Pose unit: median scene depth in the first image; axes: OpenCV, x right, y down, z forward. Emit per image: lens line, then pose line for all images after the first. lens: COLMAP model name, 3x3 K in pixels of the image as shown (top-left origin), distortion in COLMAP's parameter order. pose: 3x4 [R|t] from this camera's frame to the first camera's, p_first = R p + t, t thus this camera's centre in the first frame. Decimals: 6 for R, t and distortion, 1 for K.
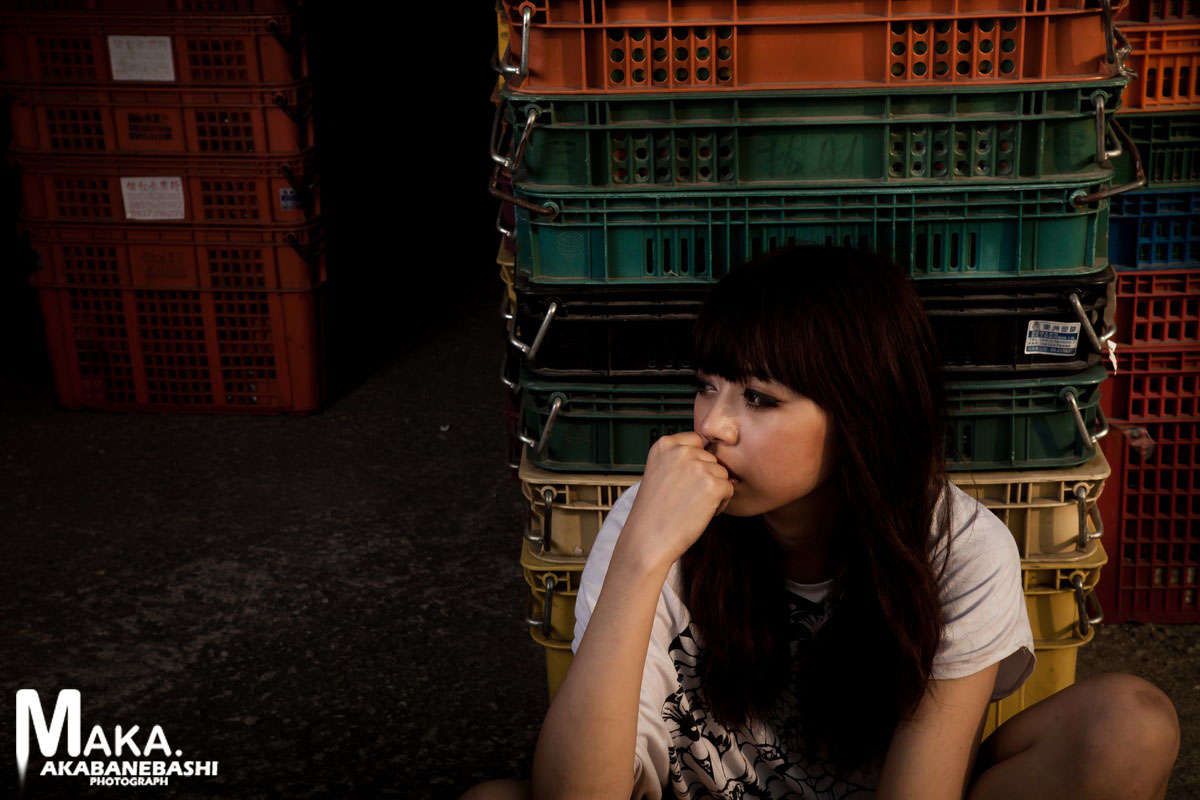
lens RADIAL K [[2420.1, 0, 598.0], [0, 2420.1, 399.7], [0, 0, 1]] dist [0.309863, 0.000000]
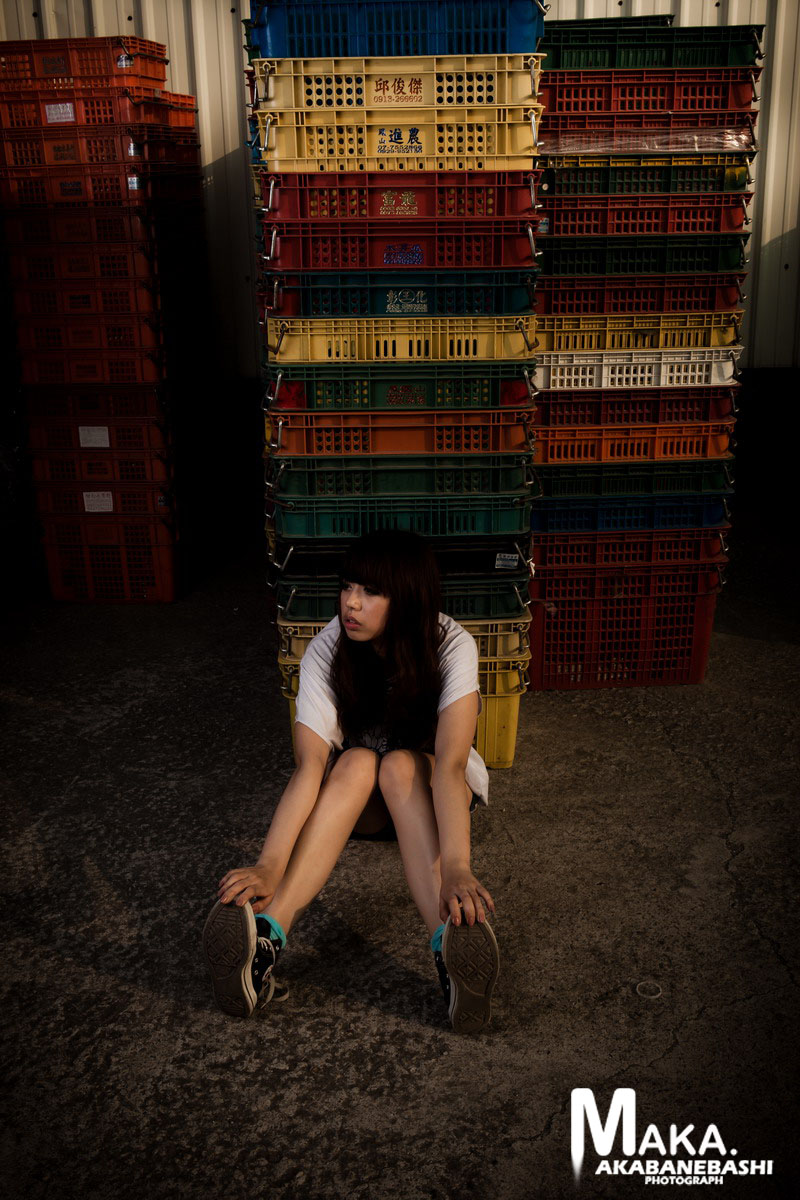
lens RADIAL K [[1283.5, 0, 402.6], [0, 1283.5, 604.3], [0, 0, 1]] dist [-0.062482, 0.000000]
pose [[0.997054, -0.006920, 0.076391, -0.006851], [0.007017, 0.999975, -0.001003, 0.015849], [-0.076382, 0.001536, 0.997077, -0.203547]]
